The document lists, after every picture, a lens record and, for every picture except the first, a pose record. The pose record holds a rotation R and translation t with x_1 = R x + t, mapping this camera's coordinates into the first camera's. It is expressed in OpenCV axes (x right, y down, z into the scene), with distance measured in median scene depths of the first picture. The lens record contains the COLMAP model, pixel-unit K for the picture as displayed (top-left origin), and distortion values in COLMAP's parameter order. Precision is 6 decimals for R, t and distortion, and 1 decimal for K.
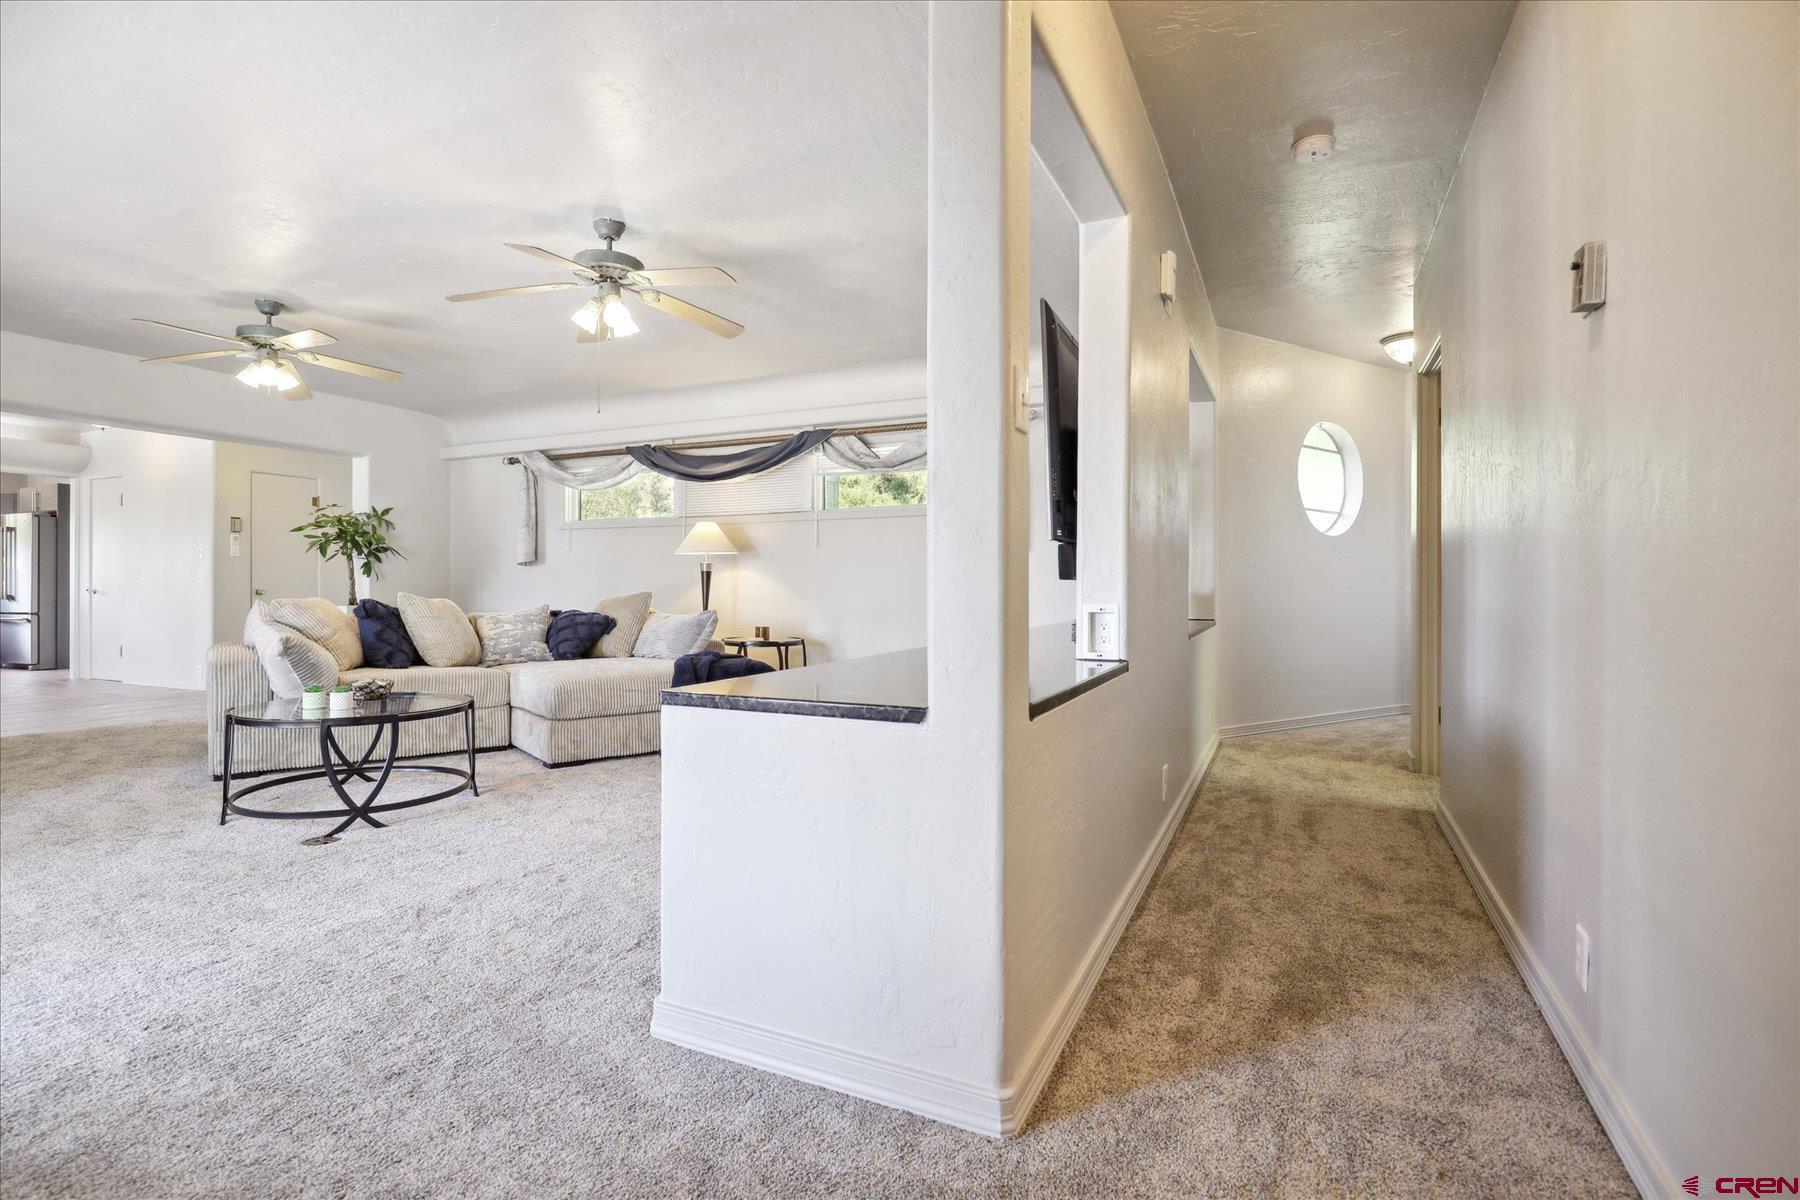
lens RADIAL K [[844.9, 0, 900.5], [0, 844.9, 588.4], [0, 0, 1]] dist [-0.014560, 0.001435]
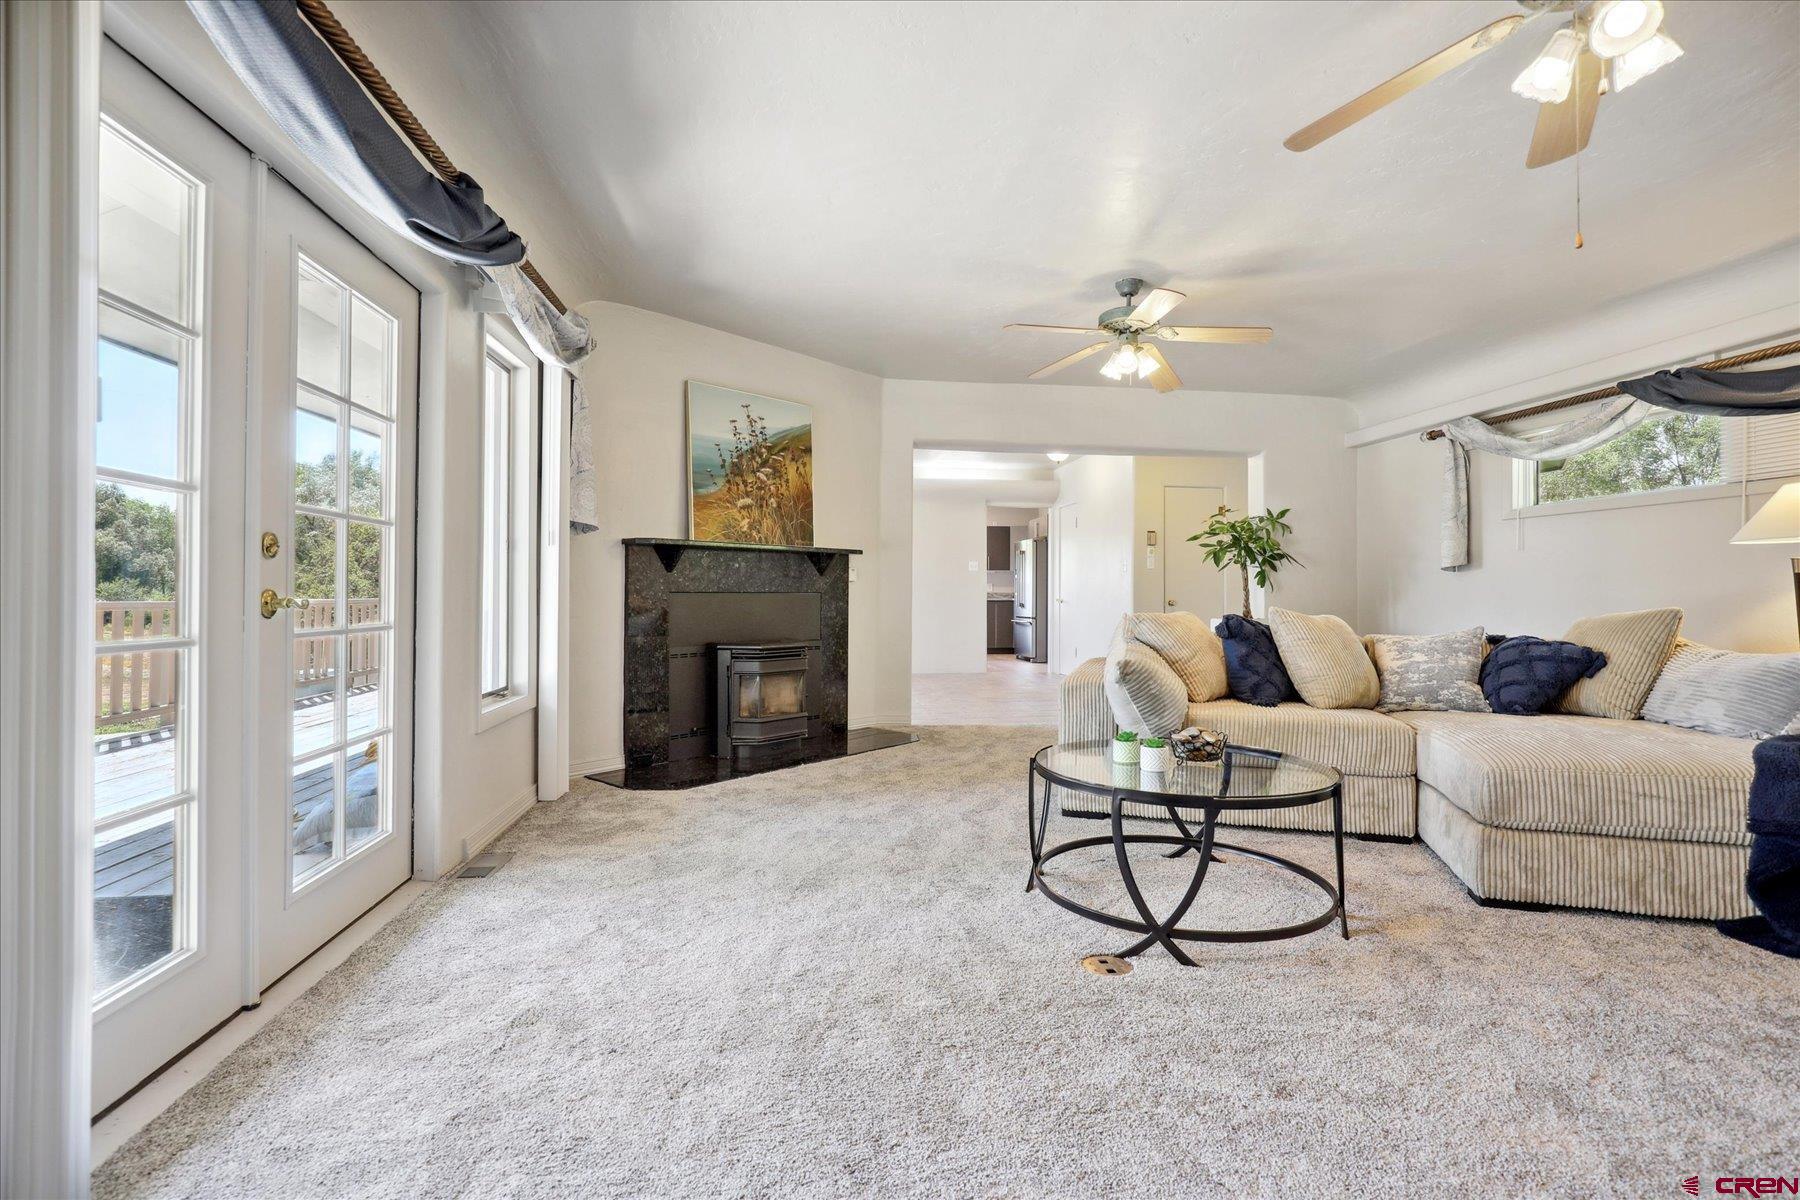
lens RADIAL K [[844.9, 0, 899.1], [0, 844.9, 586.6], [0, 0, 1]] dist [-0.014560, 0.001435]
pose [[0.529003, -0.007276, -0.848589, -0.101642], [-0.004842, 0.999921, -0.011592, -0.003030], [0.848606, 0.010241, 0.528926, 0.264491]]
